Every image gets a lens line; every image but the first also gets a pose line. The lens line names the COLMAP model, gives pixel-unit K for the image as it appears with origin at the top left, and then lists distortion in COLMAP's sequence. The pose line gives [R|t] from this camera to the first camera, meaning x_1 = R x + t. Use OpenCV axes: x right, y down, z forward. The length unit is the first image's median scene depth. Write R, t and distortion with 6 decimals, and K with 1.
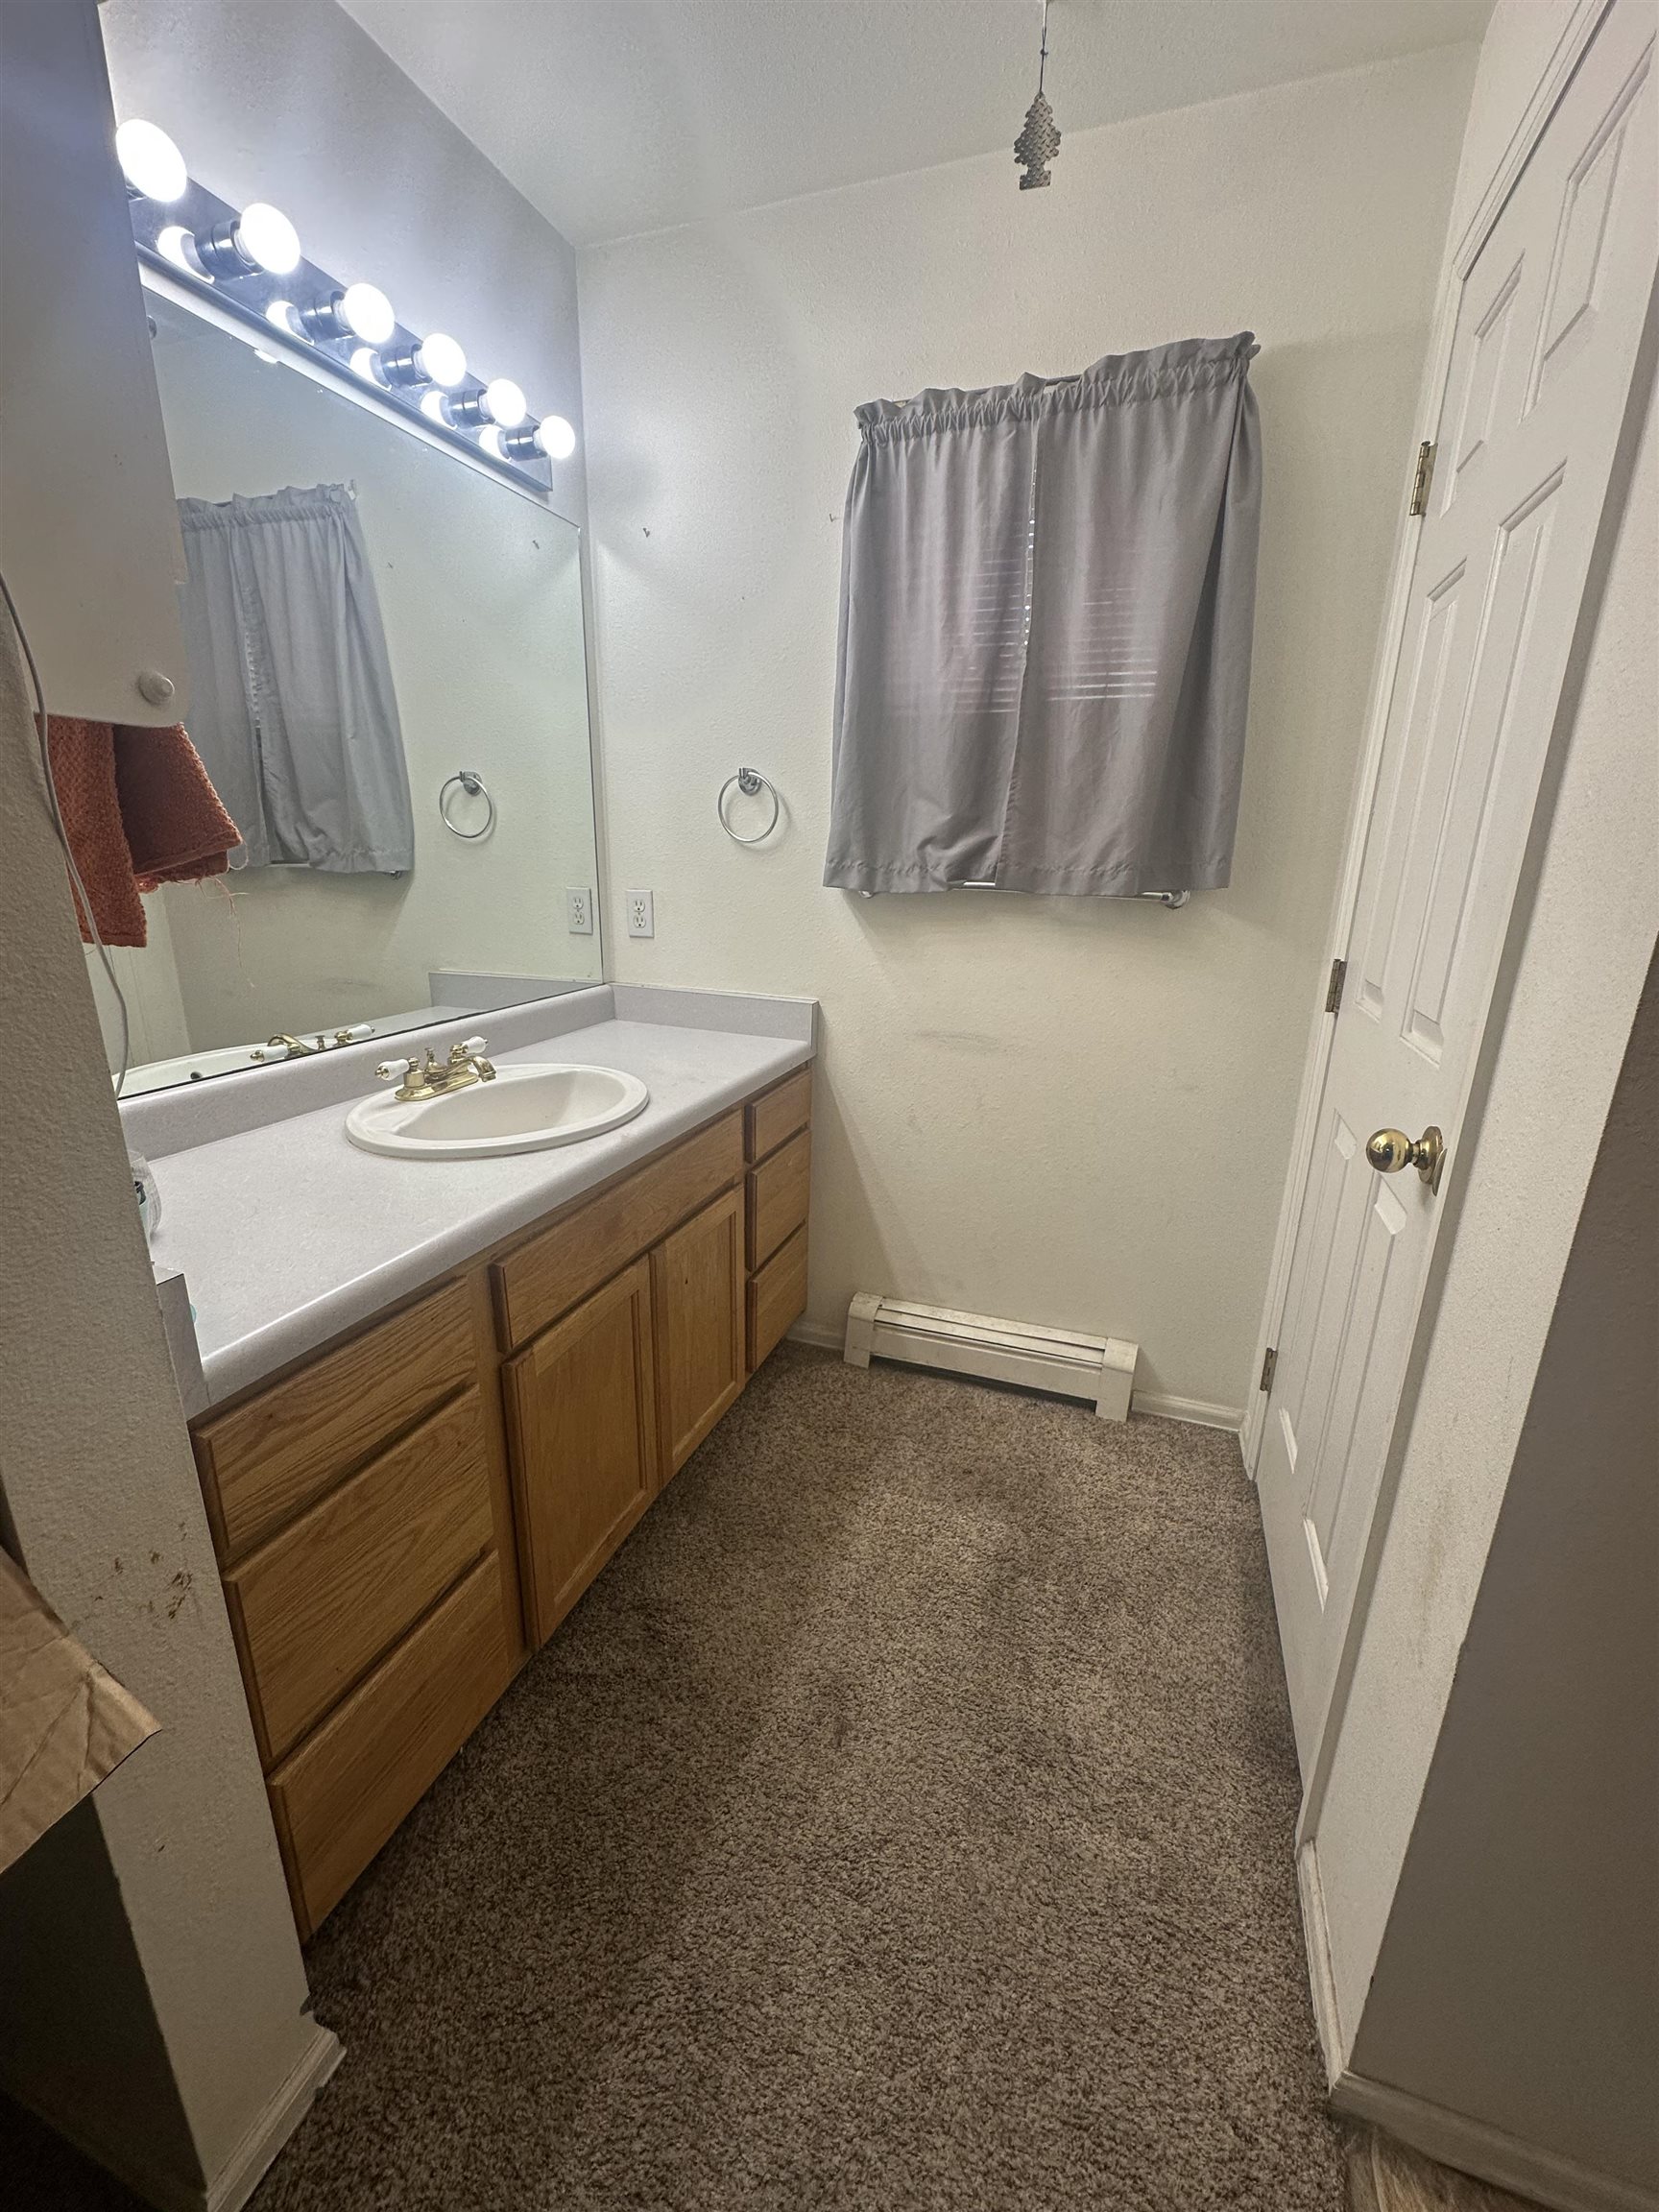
lens RADIAL K [[877.6, 0, 828.0], [0, 877.6, 1102.0], [0, 0, 1]] dist [-0.000300, 0.000081]
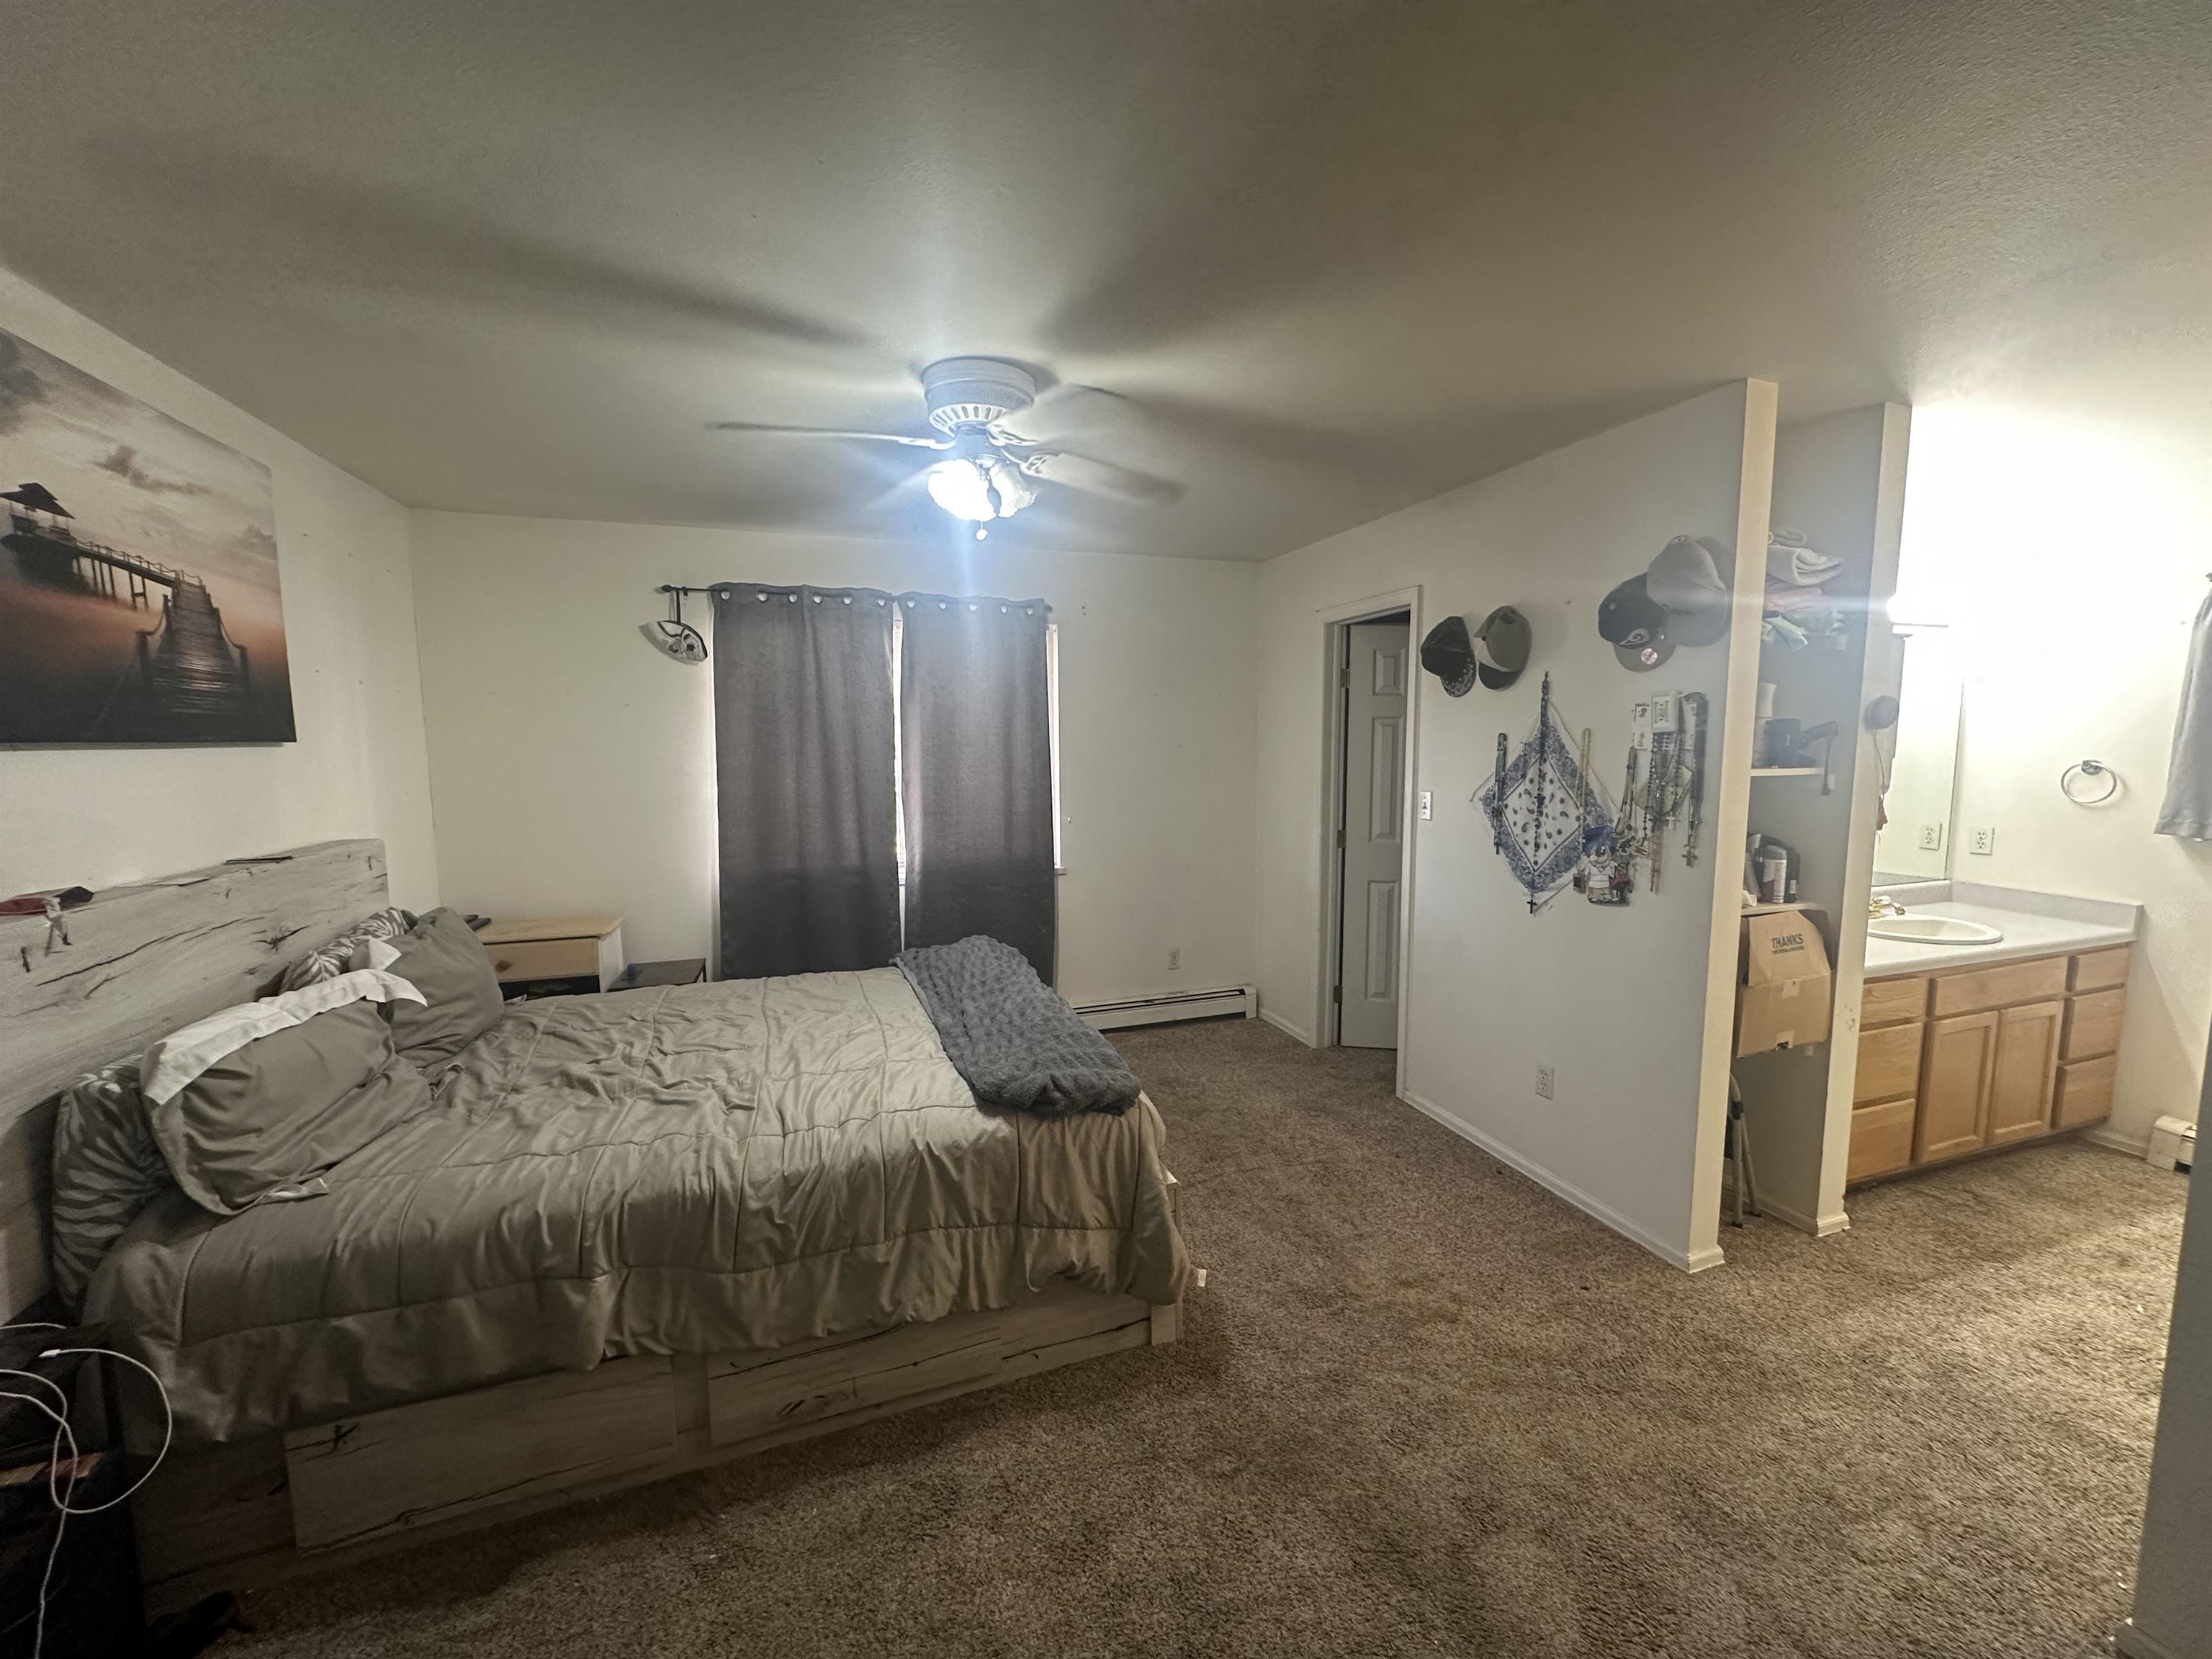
lens RADIAL K [[877.6, 0, 1102.5], [0, 877.6, 827.7], [0, 0, 1]] dist [-0.000300, 0.000081]
pose [[0.624781, 0.059245, -0.778549, 0.041295], [-0.197477, 0.976689, -0.084151, 0.258999], [0.755415, 0.206322, 0.621916, -1.451331]]
